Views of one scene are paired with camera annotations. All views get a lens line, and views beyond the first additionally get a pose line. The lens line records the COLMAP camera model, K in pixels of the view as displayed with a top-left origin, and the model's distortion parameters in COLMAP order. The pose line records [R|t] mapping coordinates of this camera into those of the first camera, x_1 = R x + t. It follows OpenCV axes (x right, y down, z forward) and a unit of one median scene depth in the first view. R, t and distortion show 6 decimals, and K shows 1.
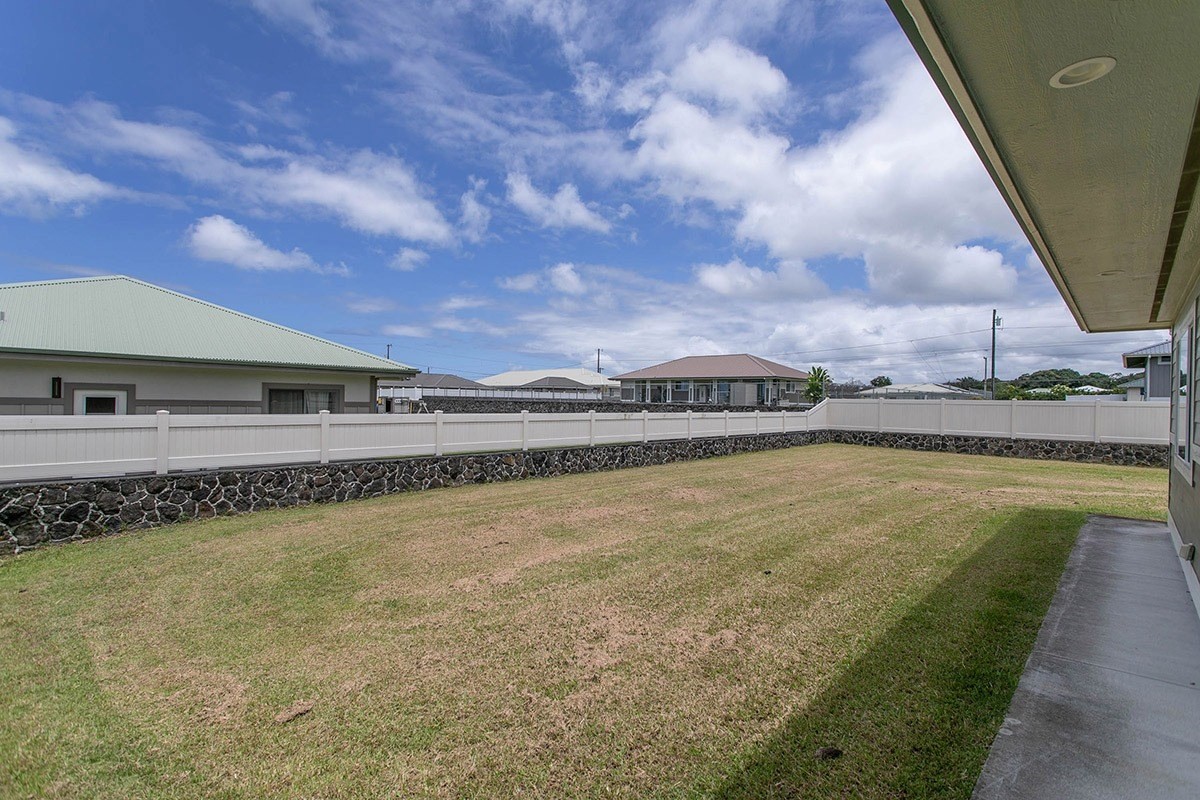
lens RADIAL K [[579.9, 0, 597.5], [0, 579.9, 400.7], [0, 0, 1]] dist [0.005394, 0.000574]
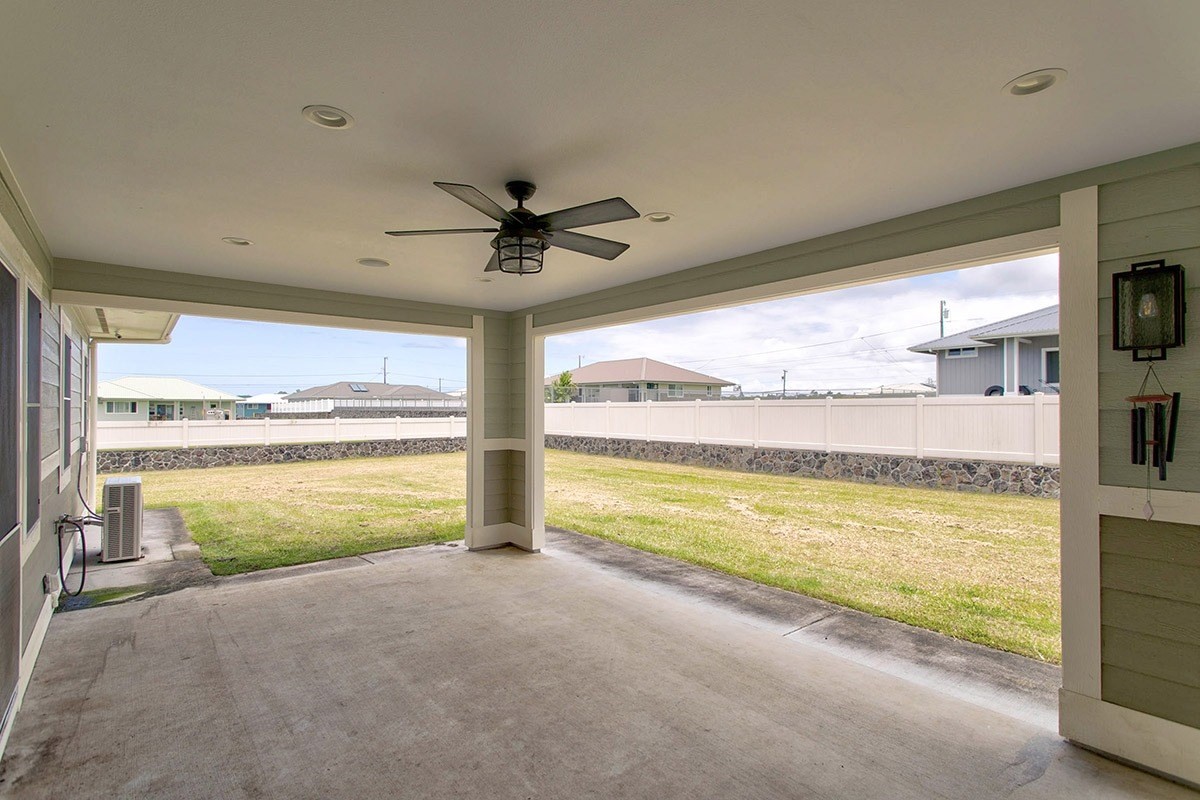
lens RADIAL K [[587.1, 0, 601.9], [0, 587.1, 400.9], [0, 0, 1]] dist [-0.006654, -0.000295]
pose [[0.989340, -0.020247, -0.144209, 0.762738], [0.018524, 0.999740, -0.013281, 0.009278], [0.144440, 0.010468, 0.989458, 0.015351]]
